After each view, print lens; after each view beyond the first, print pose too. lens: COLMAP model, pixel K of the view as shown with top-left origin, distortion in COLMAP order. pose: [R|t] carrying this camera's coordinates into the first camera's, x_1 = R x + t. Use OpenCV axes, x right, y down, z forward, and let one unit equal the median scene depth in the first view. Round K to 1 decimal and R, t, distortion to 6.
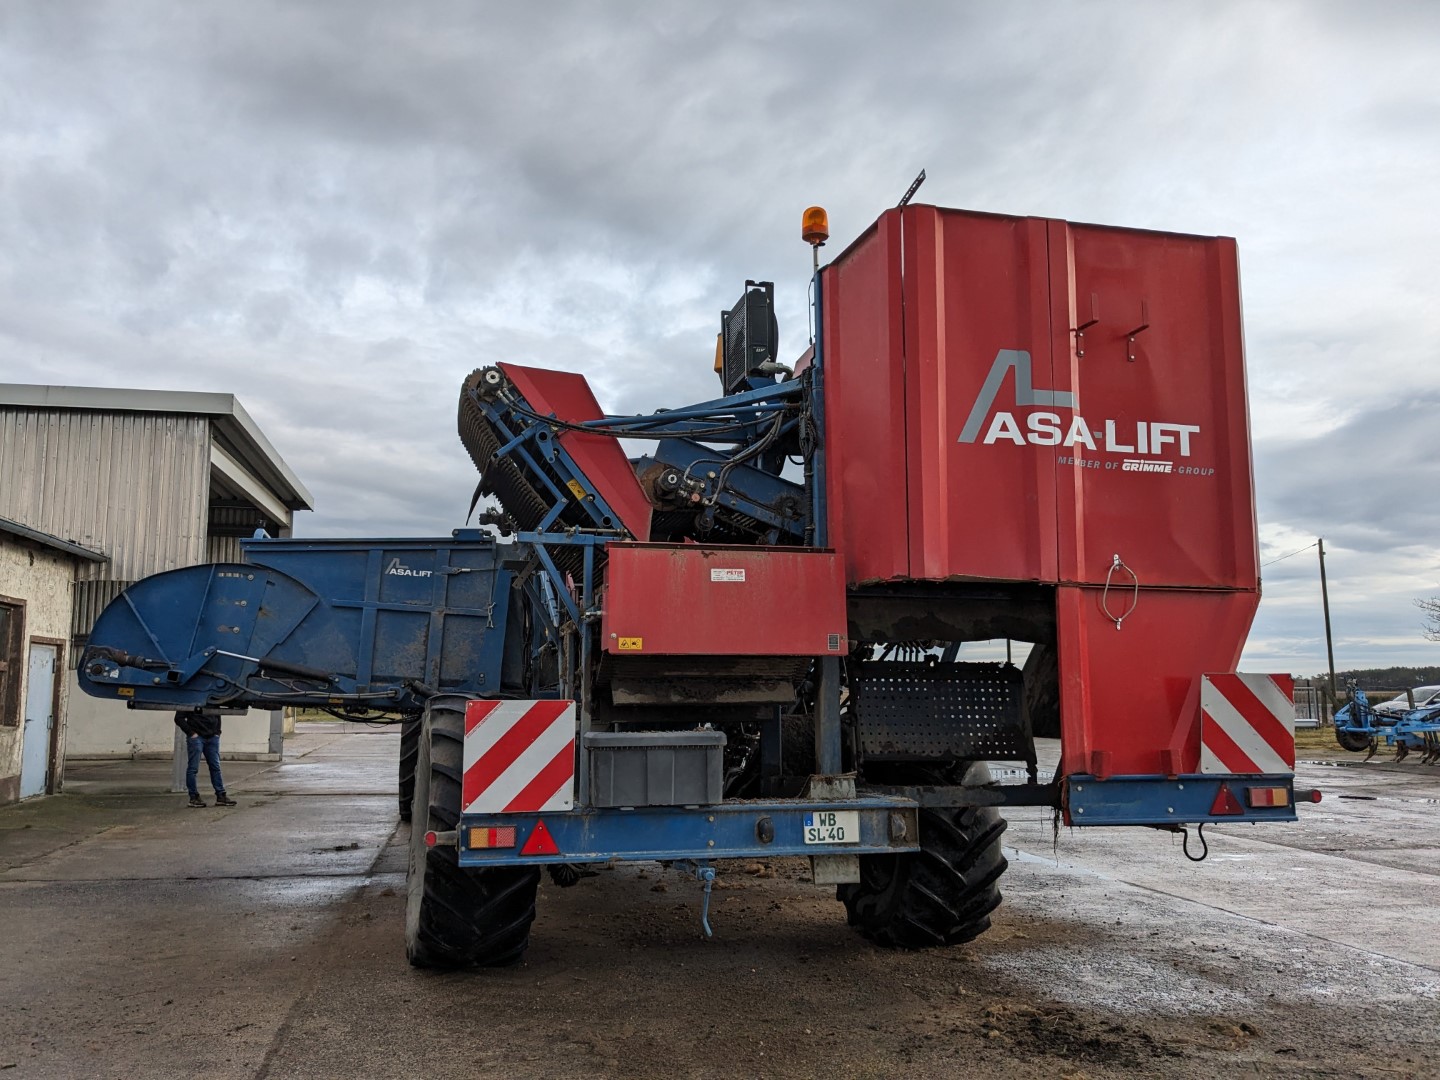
lens RADIAL K [[1138.0, 0, 719.8], [0, 1138.0, 524.0], [0, 0, 1]] dist [0.083313, -0.140775]
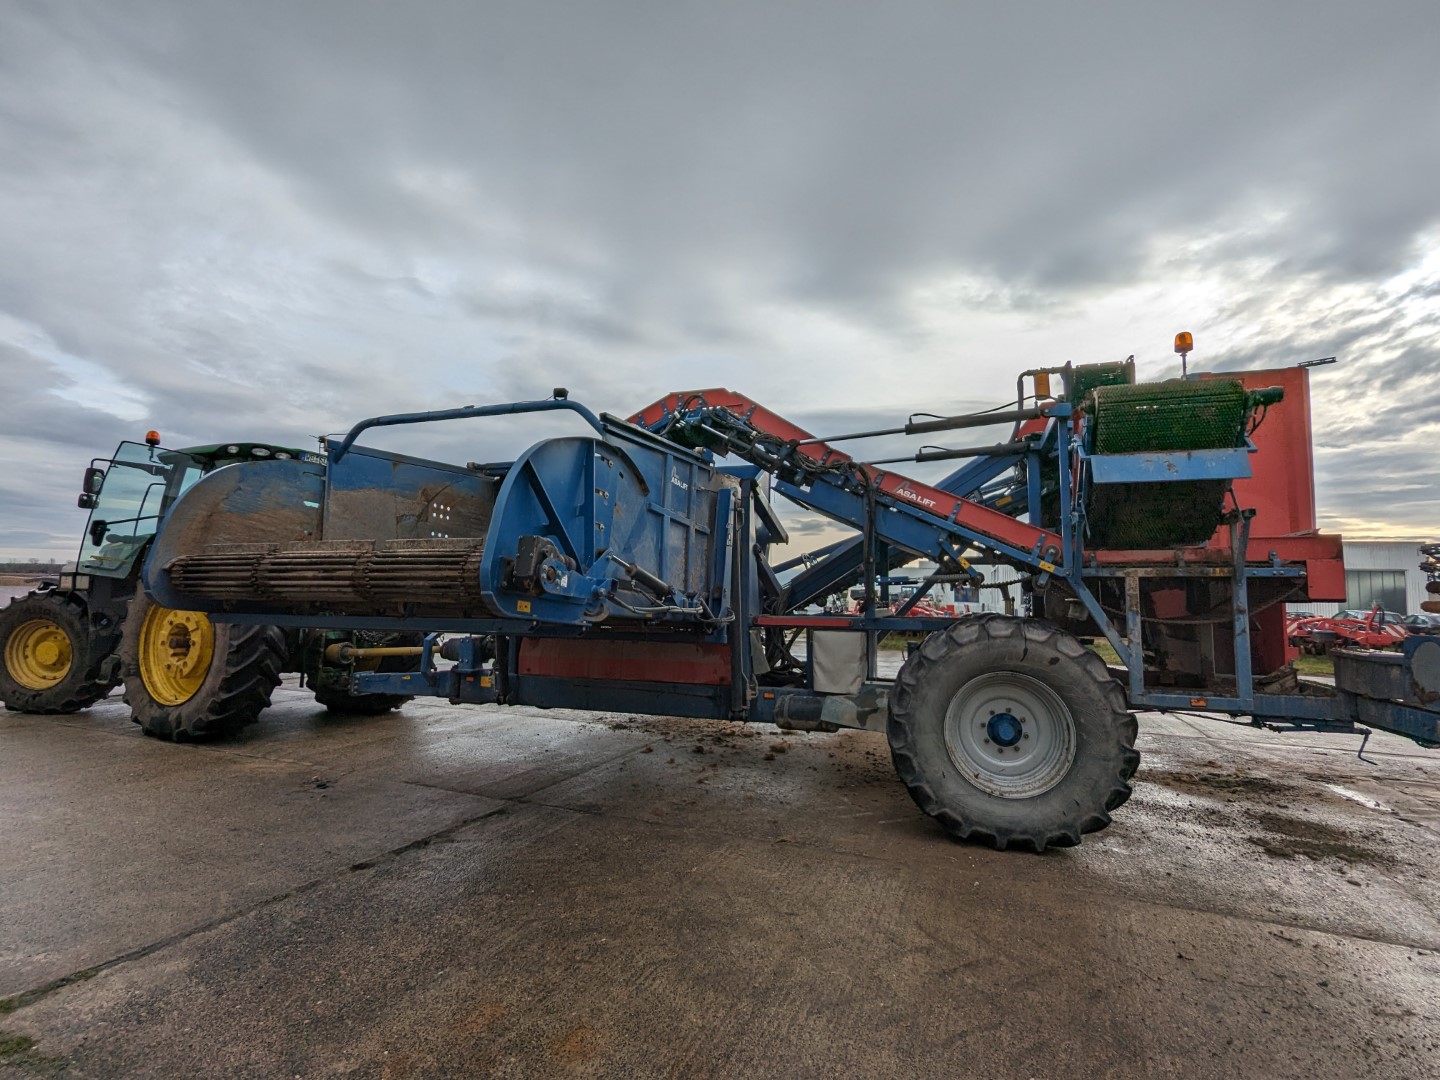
lens RADIAL K [[658.2, 0, 720.0], [0, 658.2, 540.0], [0, 0, 1]] dist [-0.000209, 0.000169]
pose [[0.559309, 0.084412, 0.824650, -0.750180], [-0.147456, 0.989068, -0.001232, 0.089563], [-0.815739, -0.120910, 0.565642, 0.682881]]
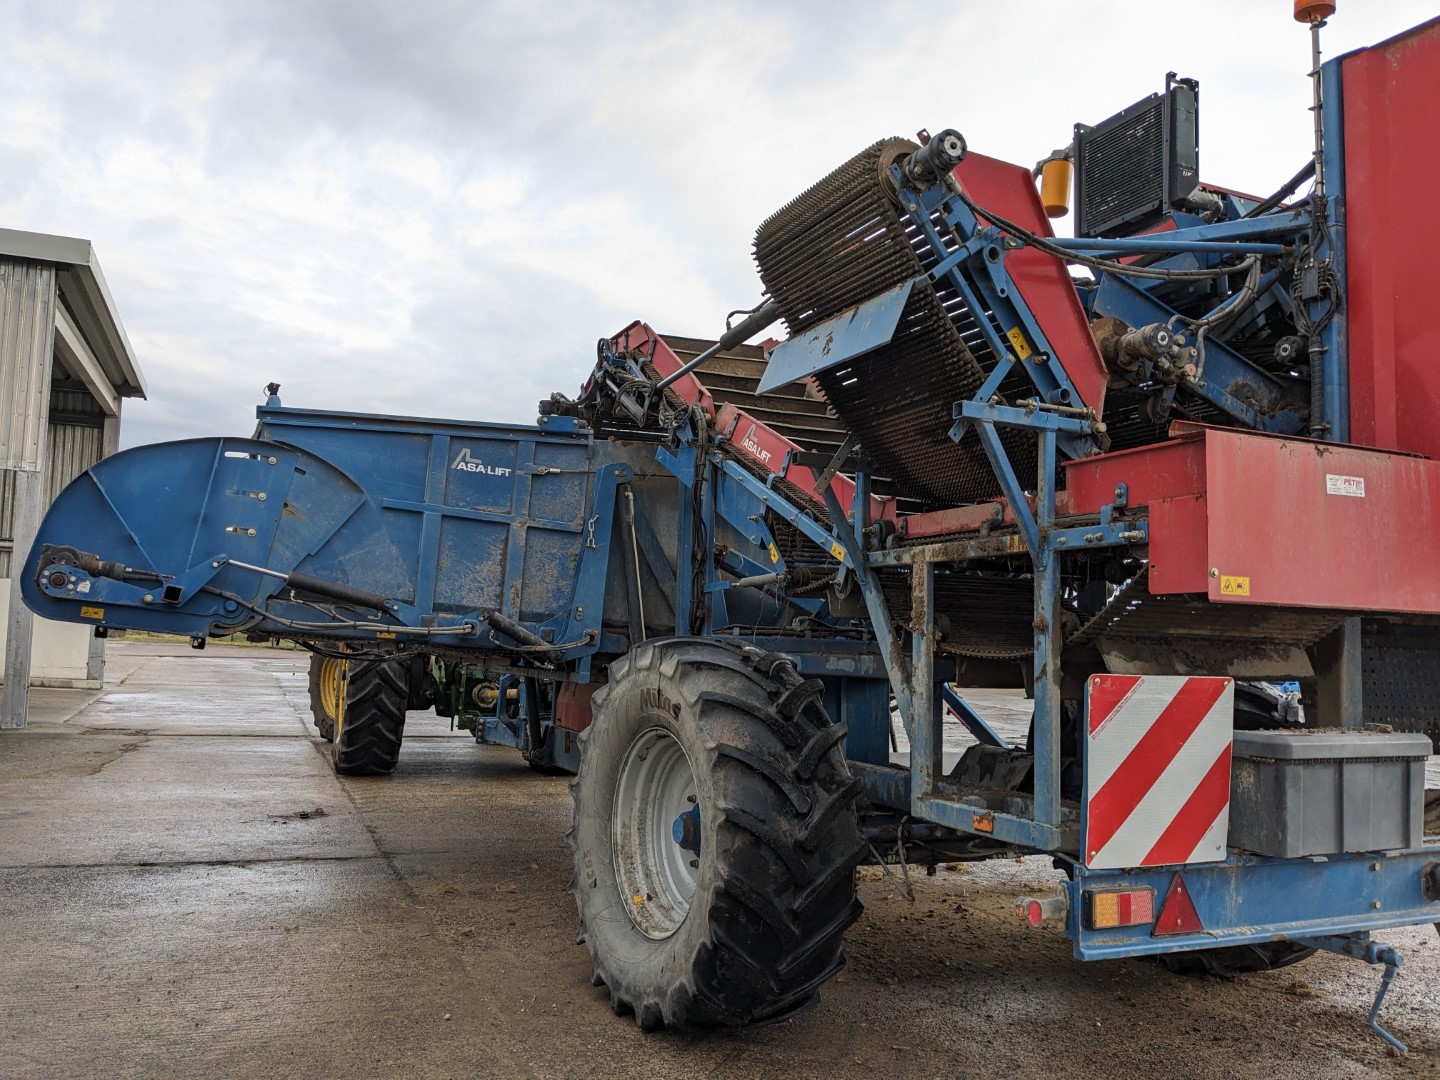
lens RADIAL K [[1127.3, 0, 720.0], [0, 1127.3, 540.0], [0, 0, 1]] dist [0.083733, -0.133378]
pose [[0.980931, 0.049769, 0.187877, -0.269701], [-0.062870, 0.995940, 0.064422, 0.032999], [-0.183908, -0.075006, 0.980078, 0.253721]]
